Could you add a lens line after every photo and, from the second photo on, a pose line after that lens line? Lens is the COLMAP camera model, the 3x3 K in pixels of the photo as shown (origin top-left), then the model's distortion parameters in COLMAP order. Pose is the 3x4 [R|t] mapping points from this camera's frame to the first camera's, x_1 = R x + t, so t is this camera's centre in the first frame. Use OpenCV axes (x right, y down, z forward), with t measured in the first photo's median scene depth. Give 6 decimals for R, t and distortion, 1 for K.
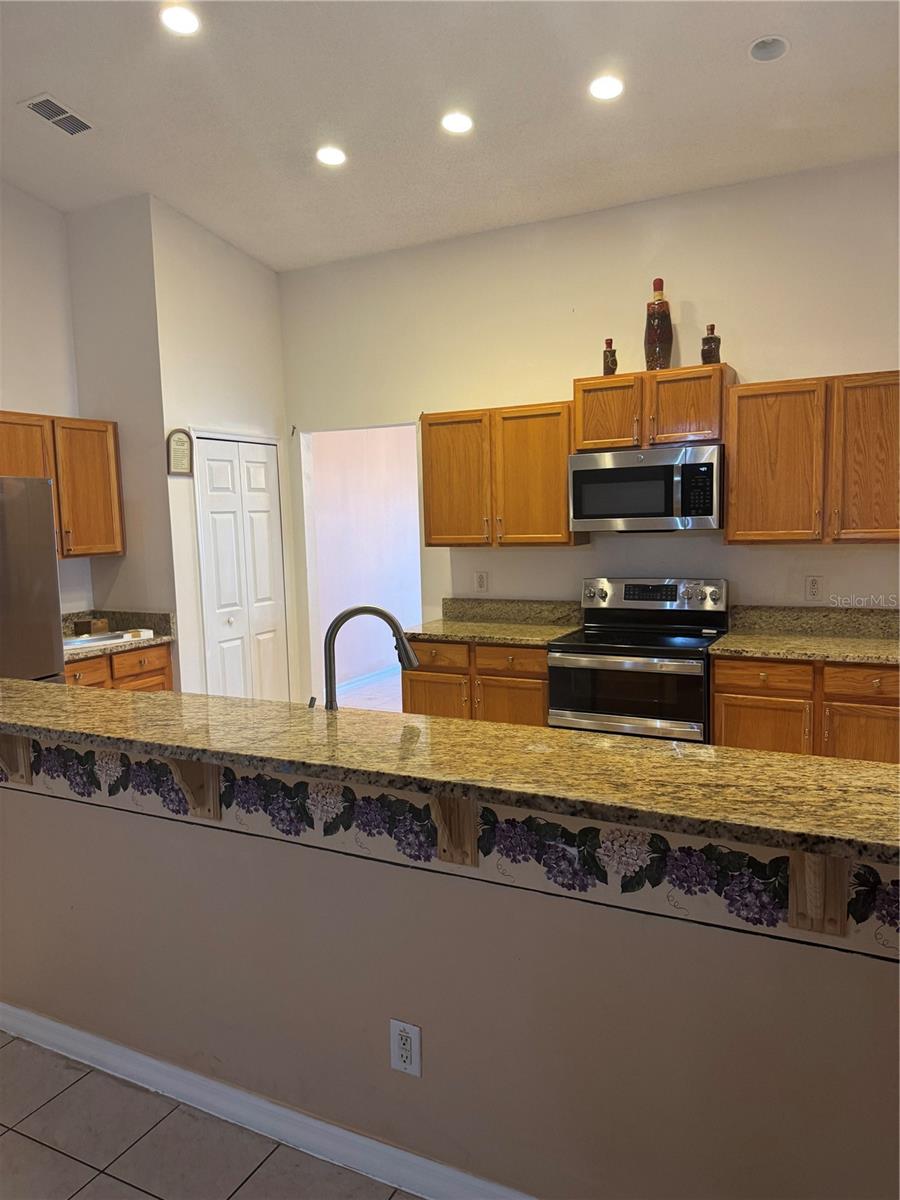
lens RADIAL K [[838.2, 0, 445.4], [0, 838.2, 607.1], [0, 0, 1]] dist [0.102580, -0.139490]
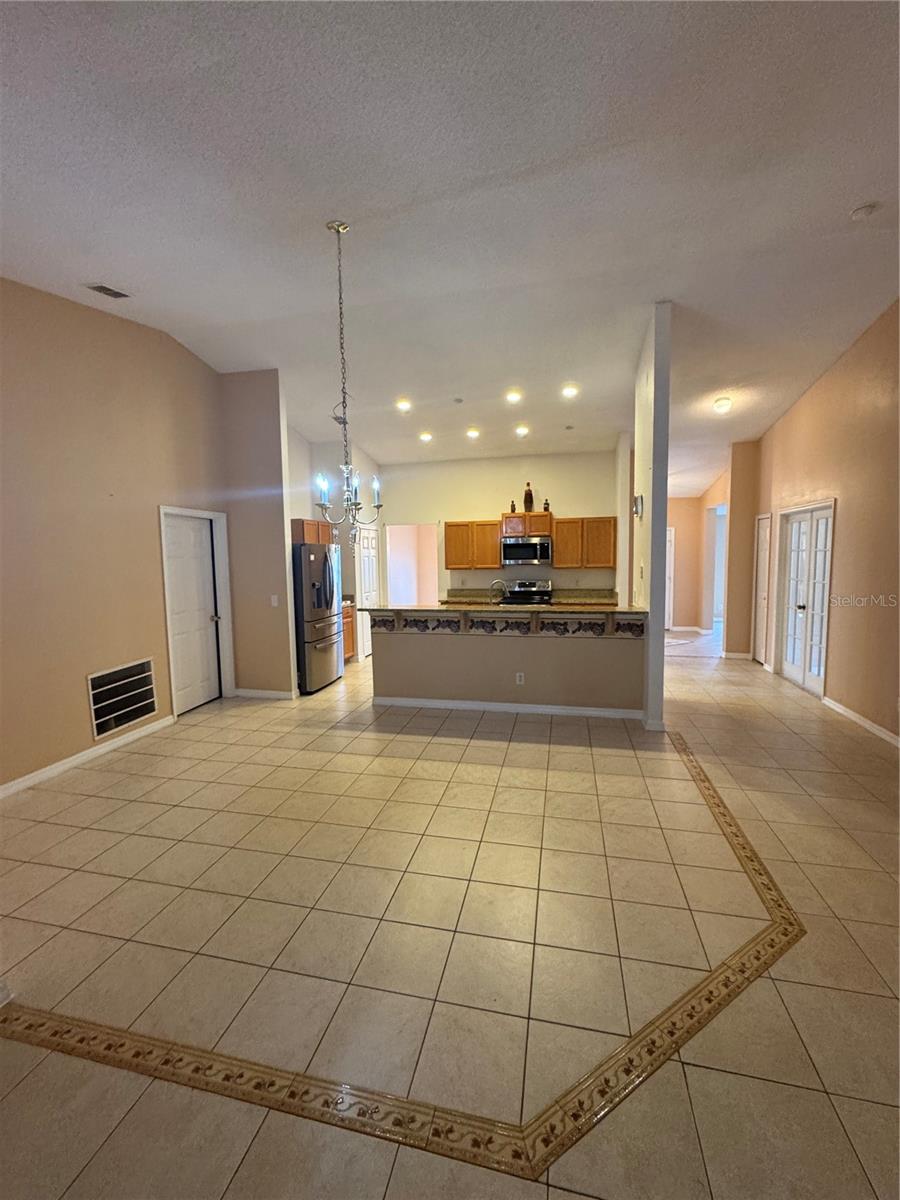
lens RADIAL K [[484.7, 0, 448.1], [0, 484.7, 597.5], [0, 0, 1]] dist [0.000188, 0.000003]
pose [[0.970691, -0.011824, 0.240038, -0.428727], [0.019089, 0.999427, -0.027963, 0.067707], [-0.239570, 0.031725, 0.970361, -0.579556]]
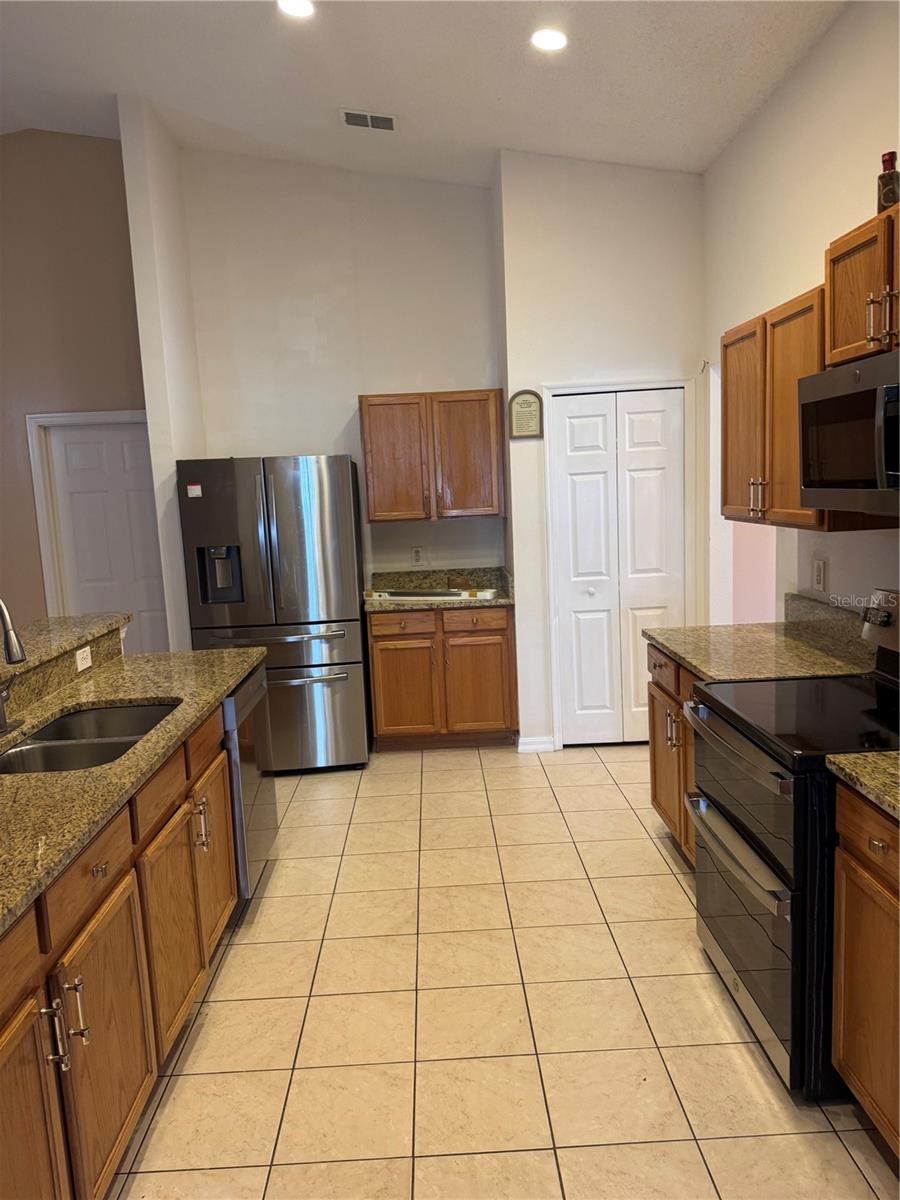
lens RADIAL K [[838.2, 0, 445.4], [0, 838.2, 607.1], [0, 0, 1]] dist [0.102580, -0.139490]
pose [[0.472317, 0.129992, -0.871791, 0.548880], [-0.062283, 0.991515, 0.114100, -0.070549], [0.879225, 0.000406, 0.476406, 0.477066]]
